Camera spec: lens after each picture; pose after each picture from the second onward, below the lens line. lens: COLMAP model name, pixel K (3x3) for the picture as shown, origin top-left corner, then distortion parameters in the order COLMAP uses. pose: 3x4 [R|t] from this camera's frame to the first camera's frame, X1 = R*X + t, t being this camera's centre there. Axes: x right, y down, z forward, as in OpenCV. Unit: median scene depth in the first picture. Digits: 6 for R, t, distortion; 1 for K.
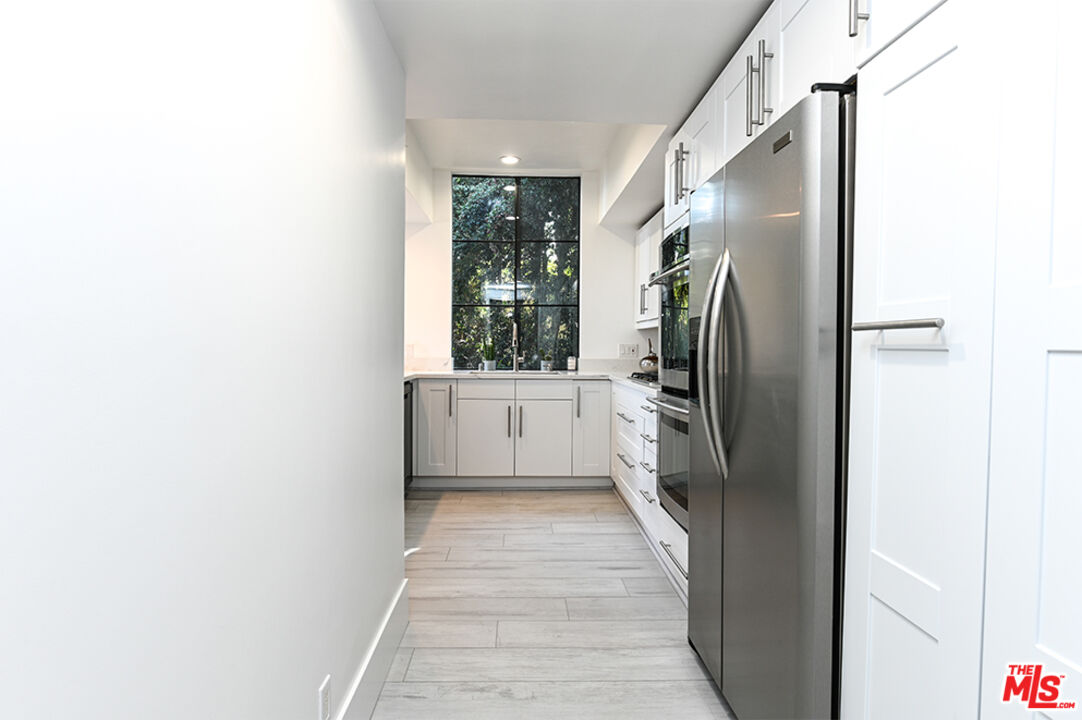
lens RADIAL K [[554.5, 0, 538.4], [0, 554.5, 356.9], [0, 0, 1]] dist [-0.002409, -0.000205]
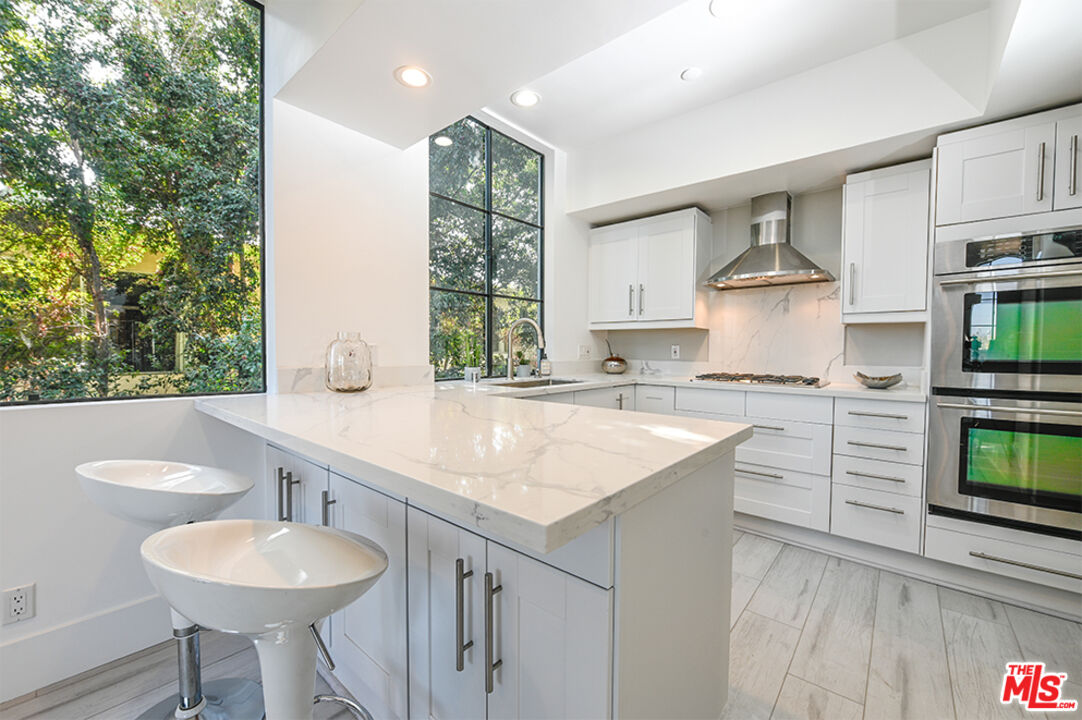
lens RADIAL K [[420.7, 0, 540.3], [0, 420.7, 355.4], [0, 0, 1]] dist [0.000800, 0.000060]
pose [[0.675959, -0.004529, 0.736925, -0.687700], [0.011209, 0.999929, -0.004135, -0.006124], [-0.736854, 0.011055, 0.675962, 0.896910]]
